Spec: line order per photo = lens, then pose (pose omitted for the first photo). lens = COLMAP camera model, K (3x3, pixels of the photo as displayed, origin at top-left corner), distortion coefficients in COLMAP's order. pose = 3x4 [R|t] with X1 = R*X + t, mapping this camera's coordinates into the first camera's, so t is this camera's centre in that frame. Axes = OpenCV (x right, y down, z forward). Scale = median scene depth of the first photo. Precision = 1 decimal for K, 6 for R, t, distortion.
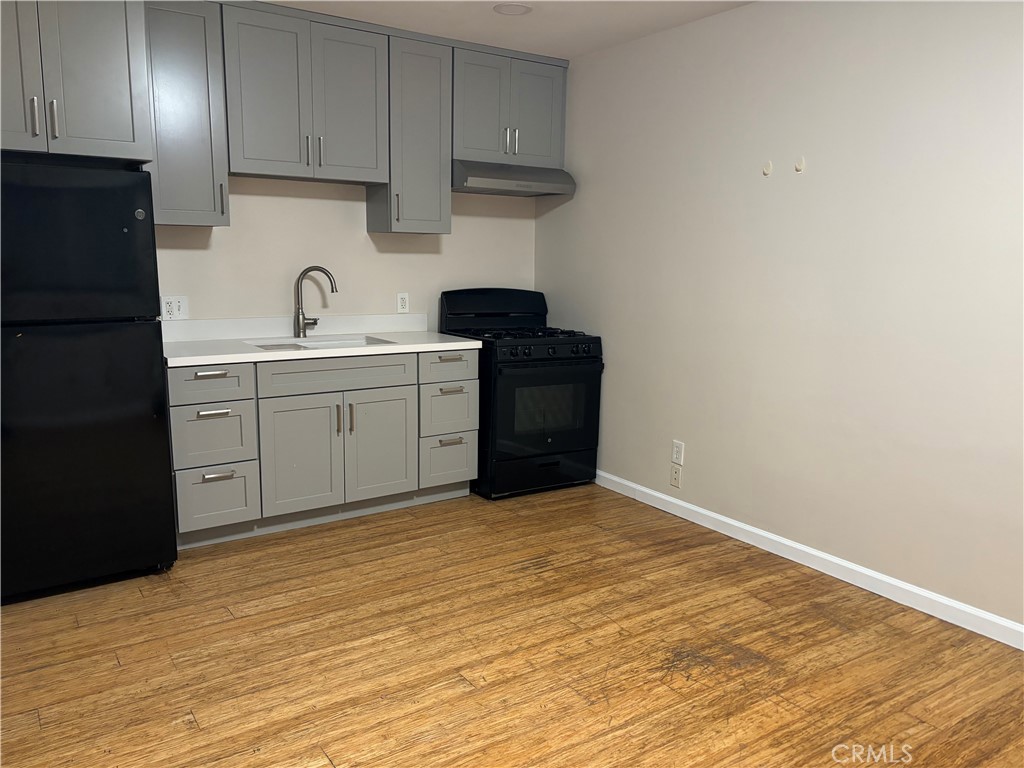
lens RADIAL K [[785.3, 0, 520.3], [0, 785.3, 376.5], [0, 0, 1]] dist [0.058983, -0.036371]
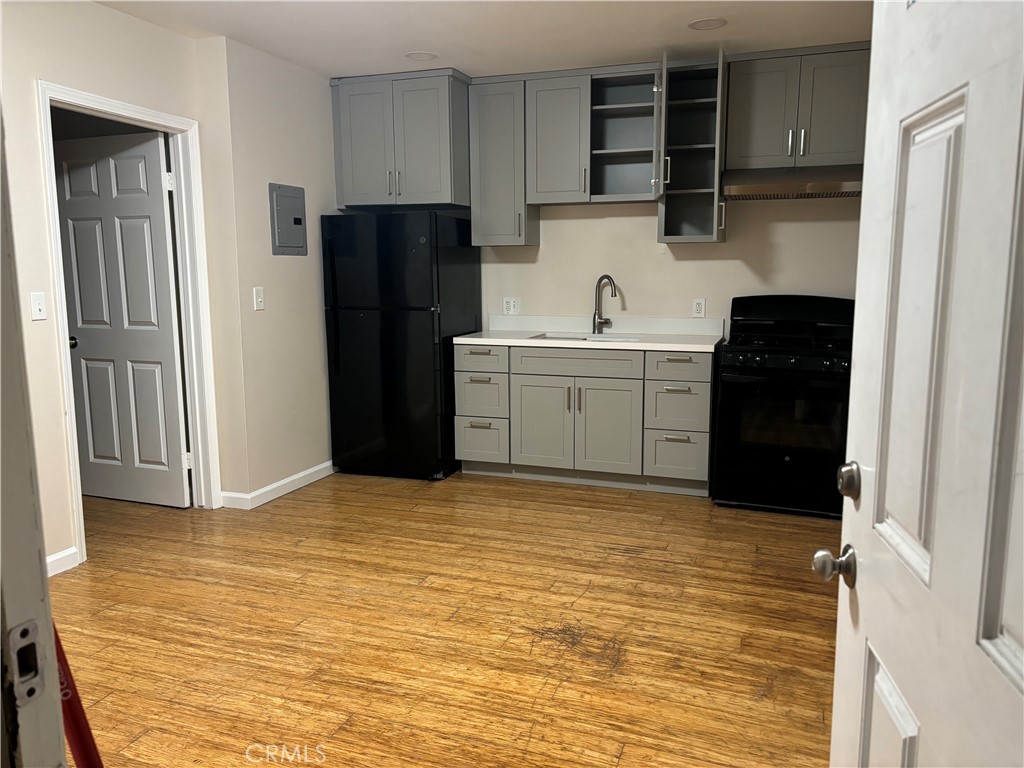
lens RADIAL K [[785.3, 0, 521.0], [0, 785.3, 383.9], [0, 0, 1]] dist [0.058983, -0.036371]
pose [[0.592275, 0.103049, -0.799119, 0.822443], [-0.116063, 0.992356, 0.041946, -0.013068], [0.797333, 0.067905, 0.599708, 0.246883]]
